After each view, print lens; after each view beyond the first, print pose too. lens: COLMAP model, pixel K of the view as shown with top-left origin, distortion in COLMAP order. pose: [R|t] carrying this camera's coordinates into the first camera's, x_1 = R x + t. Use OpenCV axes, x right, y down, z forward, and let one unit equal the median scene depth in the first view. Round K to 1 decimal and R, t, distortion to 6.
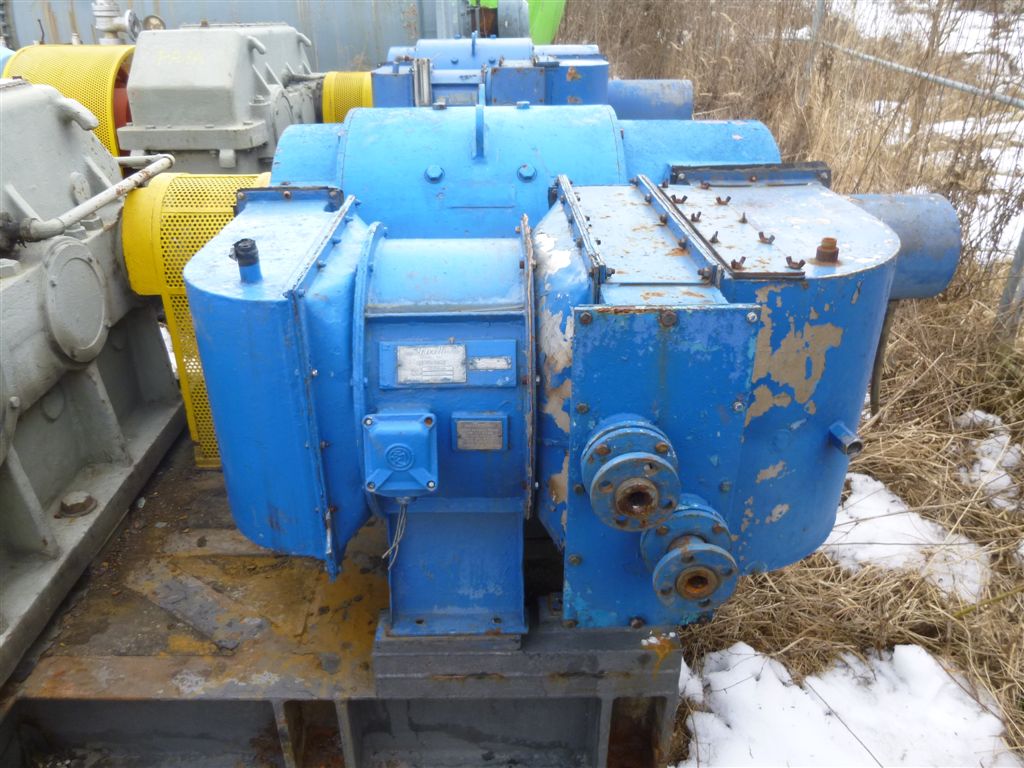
lens RADIAL K [[769.8, 0, 506.2], [0, 769.8, 387.0], [0, 0, 1]] dist [-0.035745, 0.016878]
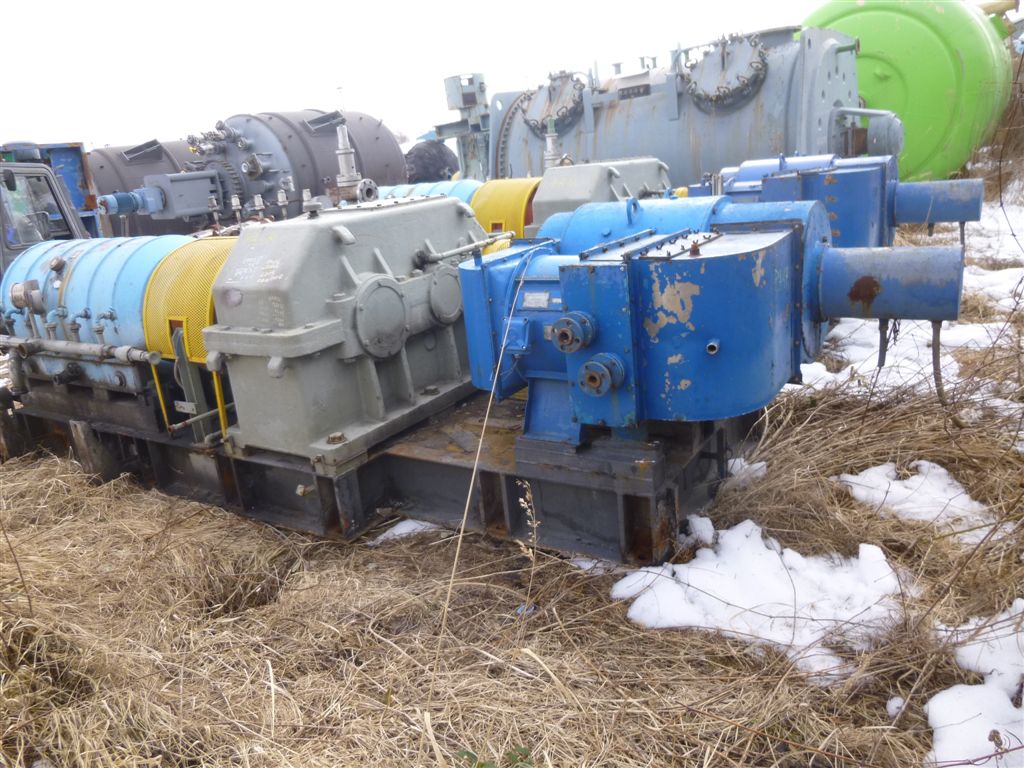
lens RADIAL K [[769.8, 0, 514.0], [0, 769.8, 382.4], [0, 0, 1]] dist [-0.035745, 0.016878]
pose [[0.837171, 0.084681, -0.540346, 0.902632], [-0.165226, 0.980940, -0.102260, 0.371004], [0.521387, 0.174889, 0.835206, -0.754283]]
